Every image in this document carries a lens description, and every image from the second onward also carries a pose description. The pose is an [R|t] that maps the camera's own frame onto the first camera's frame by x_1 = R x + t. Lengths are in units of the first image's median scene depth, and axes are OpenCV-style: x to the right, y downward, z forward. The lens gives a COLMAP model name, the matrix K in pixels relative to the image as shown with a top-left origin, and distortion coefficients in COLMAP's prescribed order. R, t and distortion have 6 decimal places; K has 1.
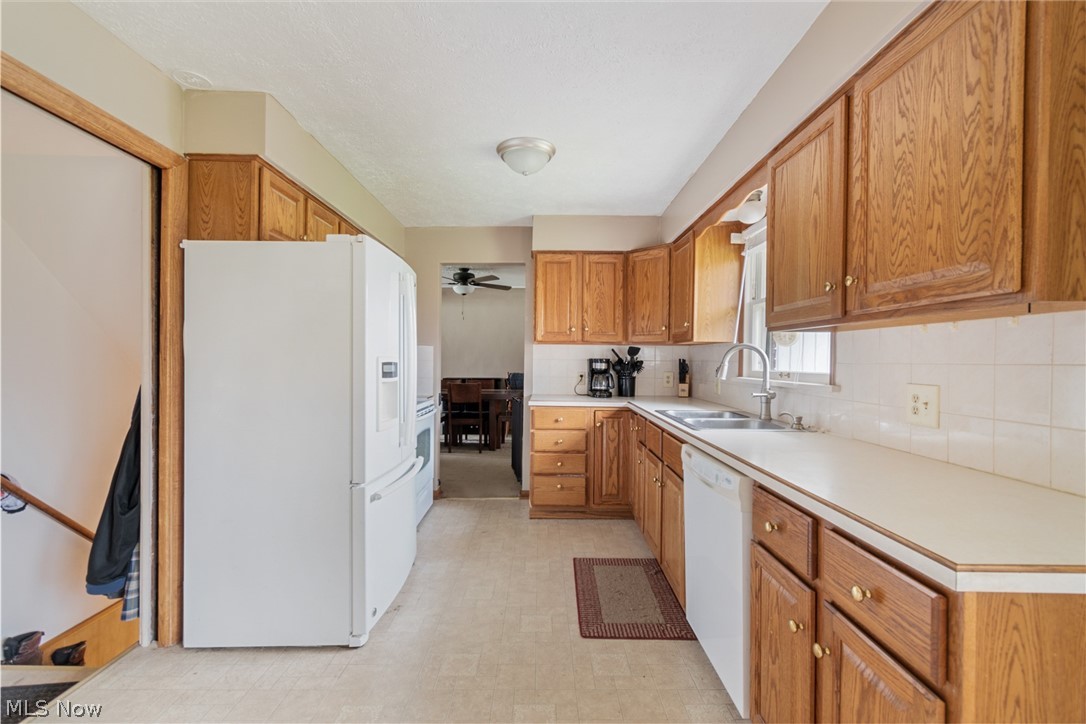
lens RADIAL K [[482.3, 0, 540.2], [0, 482.3, 376.9], [0, 0, 1]] dist [0.000750, -0.000548]
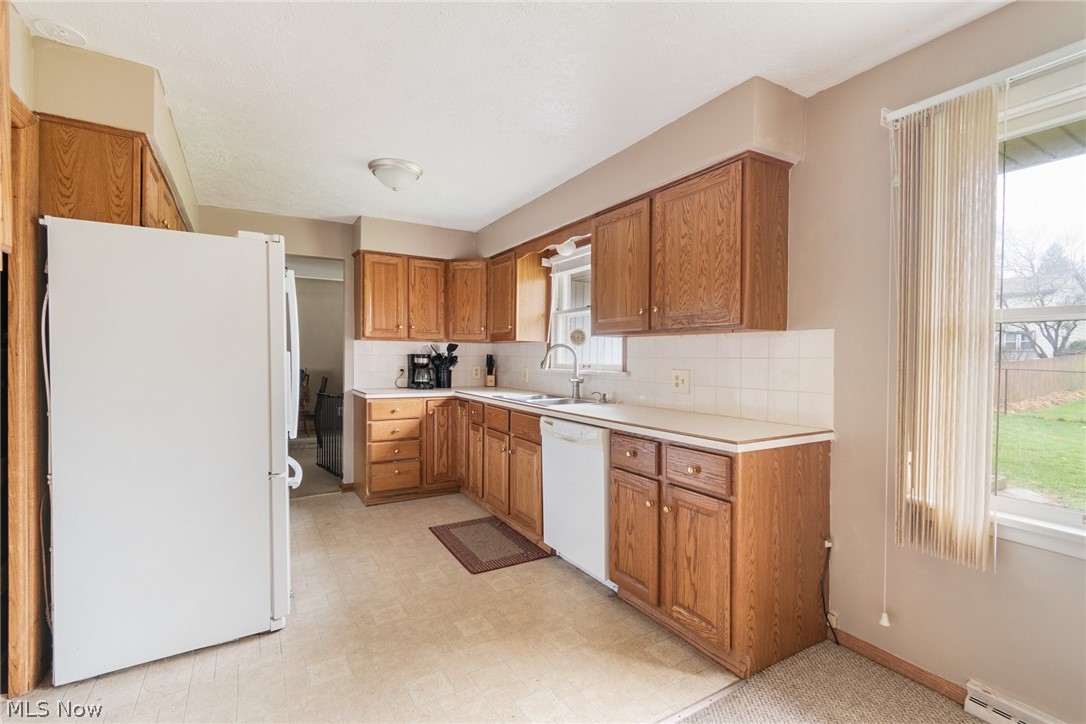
lens RADIAL K [[493.5, 0, 542.3], [0, 493.5, 382.6], [0, 0, 1]] dist [0.001195, -0.000302]
pose [[0.855946, -0.028001, 0.516307, -0.355656], [0.017559, 0.999531, 0.025098, 0.005688], [-0.516767, -0.012417, 0.856036, -0.171860]]
